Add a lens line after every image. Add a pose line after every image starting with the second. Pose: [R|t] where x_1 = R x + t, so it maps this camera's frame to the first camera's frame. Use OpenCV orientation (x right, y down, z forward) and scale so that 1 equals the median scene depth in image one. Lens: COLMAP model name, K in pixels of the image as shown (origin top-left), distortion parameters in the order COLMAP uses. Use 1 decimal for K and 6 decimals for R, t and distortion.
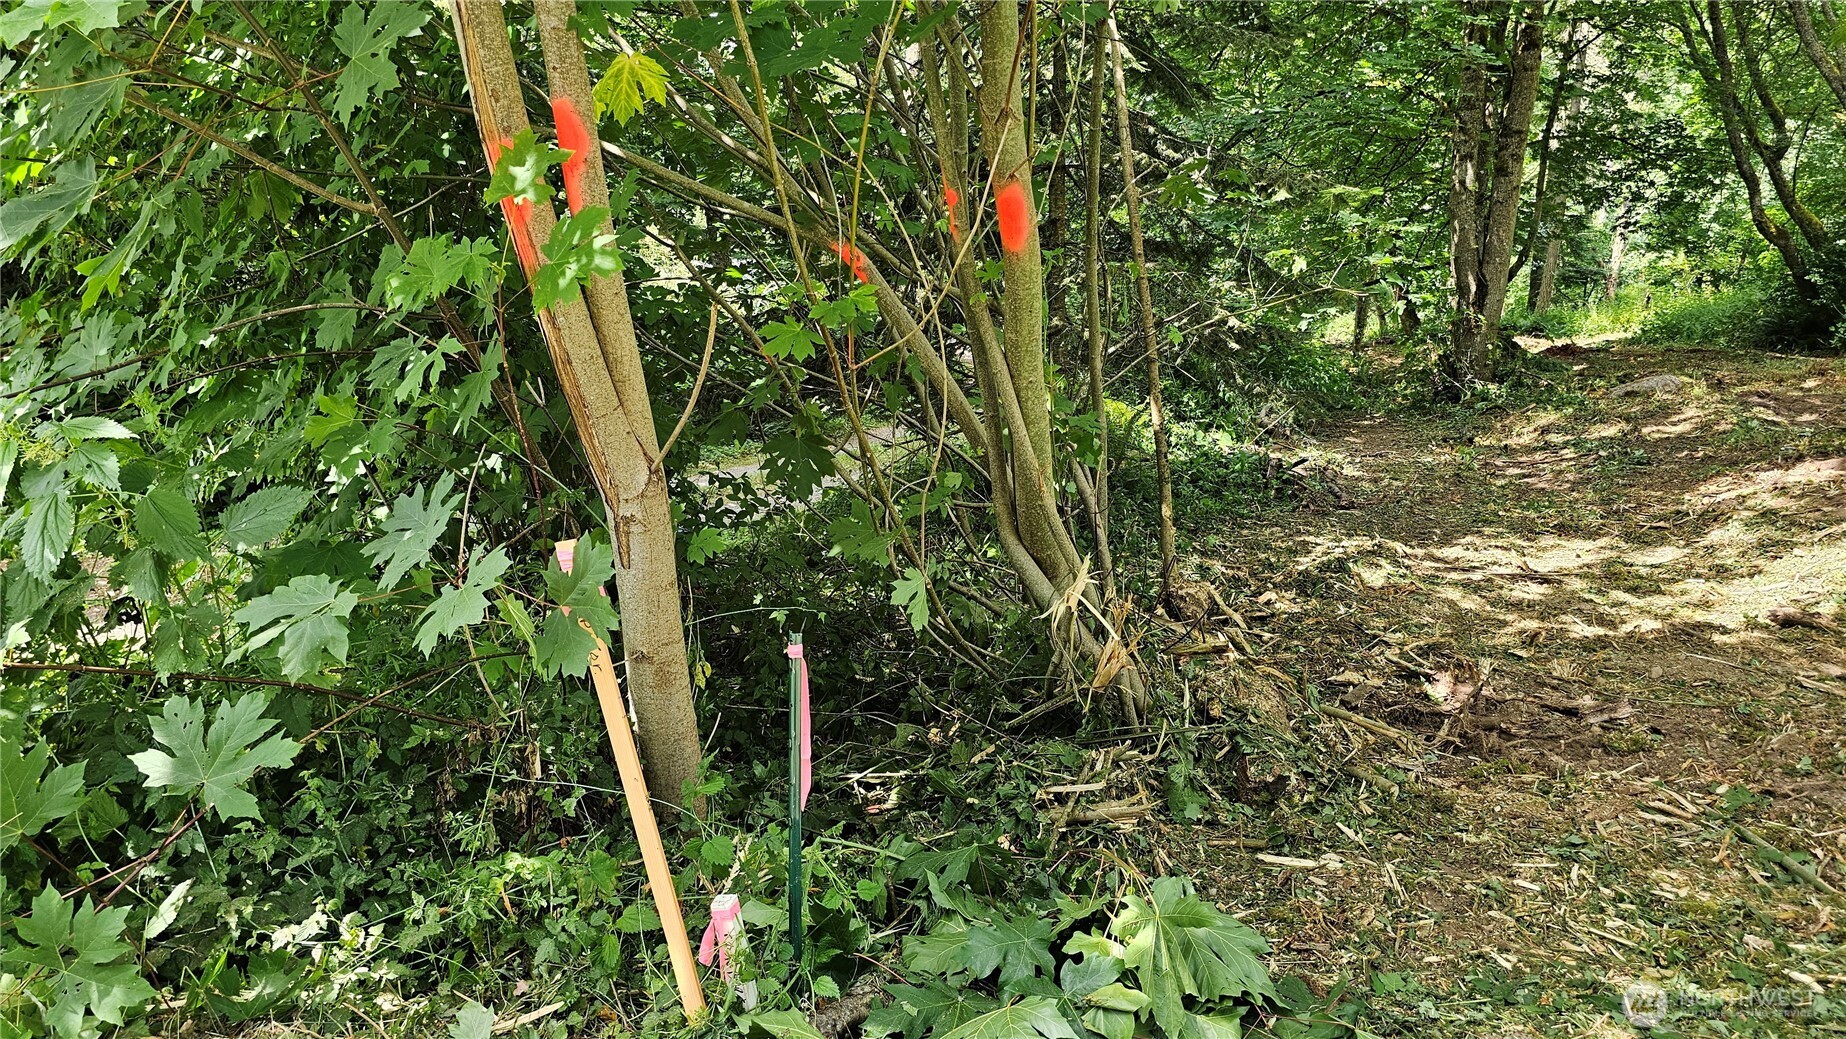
lens RADIAL K [[1232.8, 0, 916.1], [0, 1232.8, 506.2], [0, 0, 1]] dist [0.048345, -0.012437]
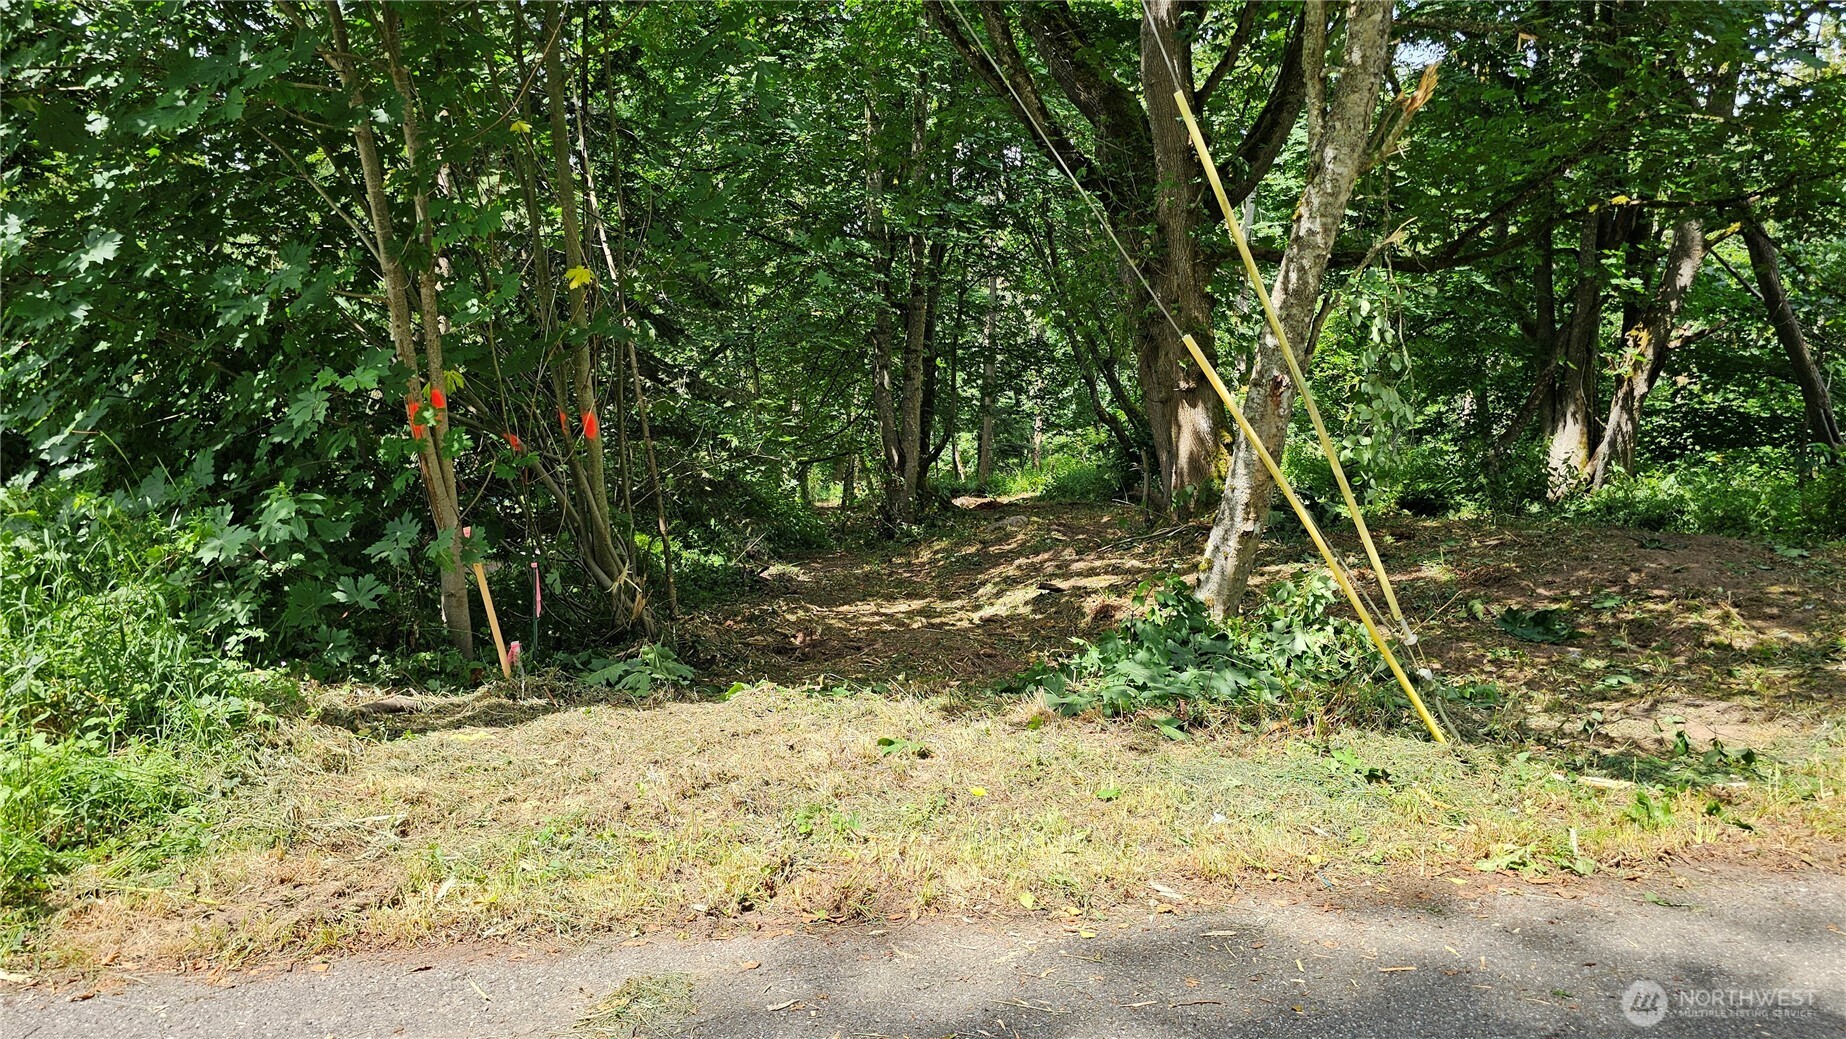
lens RADIAL K [[1232.8, 0, 919.5], [0, 1232.8, 535.3], [0, 0, 1]] dist [0.048345, -0.012437]
pose [[0.928636, -0.032149, 0.369597, -0.063839], [0.074246, 0.992189, -0.100243, 0.078719], [-0.363487, 0.120531, 0.923769, -0.418437]]
